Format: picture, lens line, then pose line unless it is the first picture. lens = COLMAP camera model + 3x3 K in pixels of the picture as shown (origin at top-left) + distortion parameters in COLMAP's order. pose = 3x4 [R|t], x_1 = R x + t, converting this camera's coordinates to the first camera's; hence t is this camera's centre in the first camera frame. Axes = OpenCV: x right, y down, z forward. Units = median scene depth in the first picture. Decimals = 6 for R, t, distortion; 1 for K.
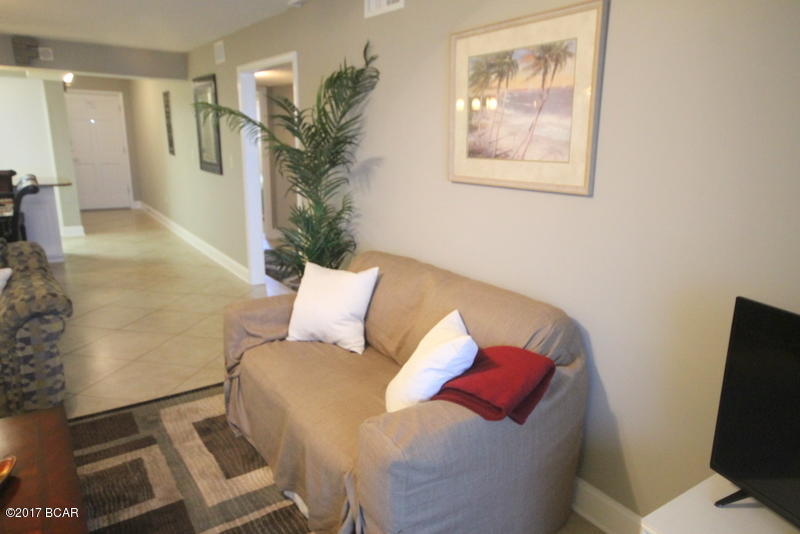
lens RADIAL K [[549.1, 0, 406.2], [0, 549.1, 268.1], [0, 0, 1]] dist [0.004318, 0.028363]
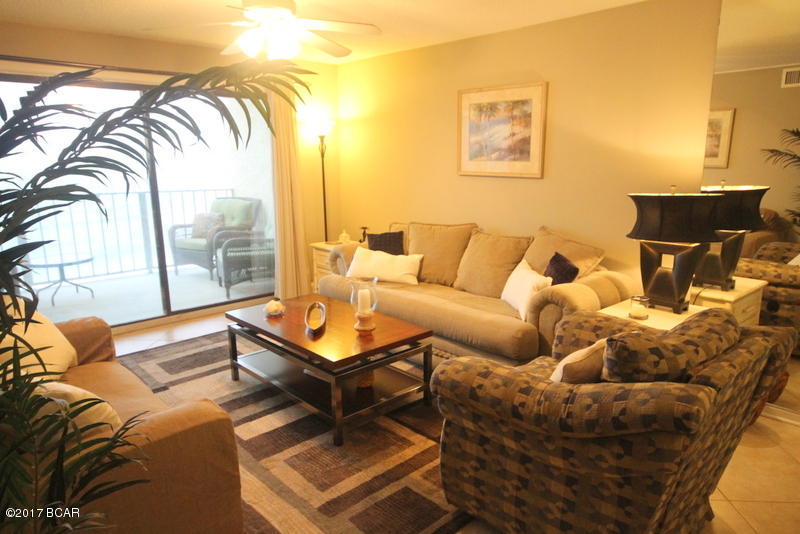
lens RADIAL K [[549.1, 0, 406.2], [0, 549.1, 268.1], [0, 0, 1]] dist [0.004318, 0.028363]
pose [[-0.989539, 0.016266, -0.143344, -0.470123], [-0.047044, 0.902925, 0.427216, -0.397757], [0.136378, 0.429490, -0.892715, 1.622697]]
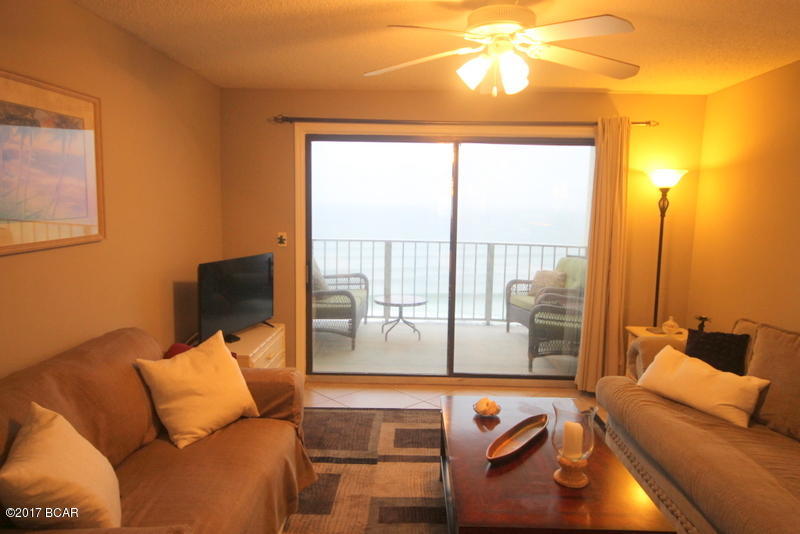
lens RADIAL K [[549.1, 0, 406.2], [0, 549.1, 268.1], [0, 0, 1]] dist [0.004318, 0.028363]
pose [[-0.813256, -0.106396, 0.572096, -0.774732], [0.102193, 0.941749, 0.320413, -0.317338], [-0.572862, 0.319042, -0.755011, 1.217657]]
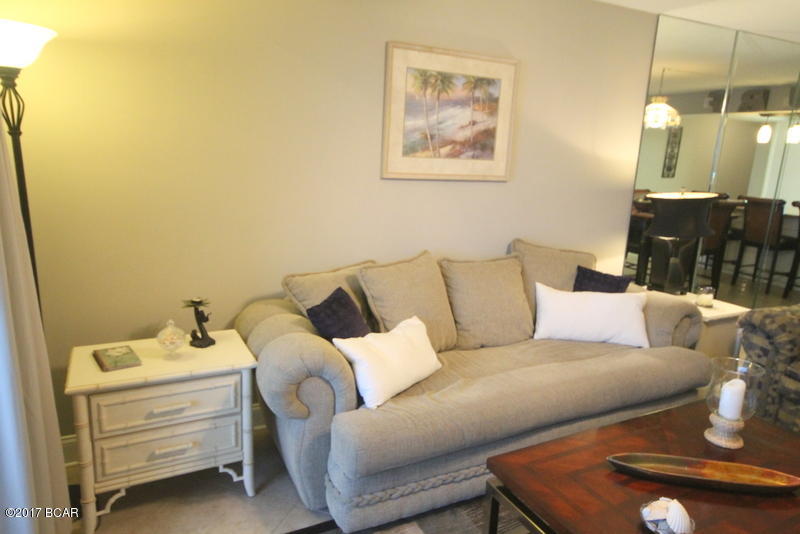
lens RADIAL K [[549.1, 0, 406.2], [0, 549.1, 268.1], [0, 0, 1]] dist [0.004318, 0.028363]
pose [[-0.115050, 0.196808, -0.973668, 0.187578], [-0.288104, 0.931436, 0.222314, -0.026127], [0.950663, 0.306095, -0.050461, 0.148793]]
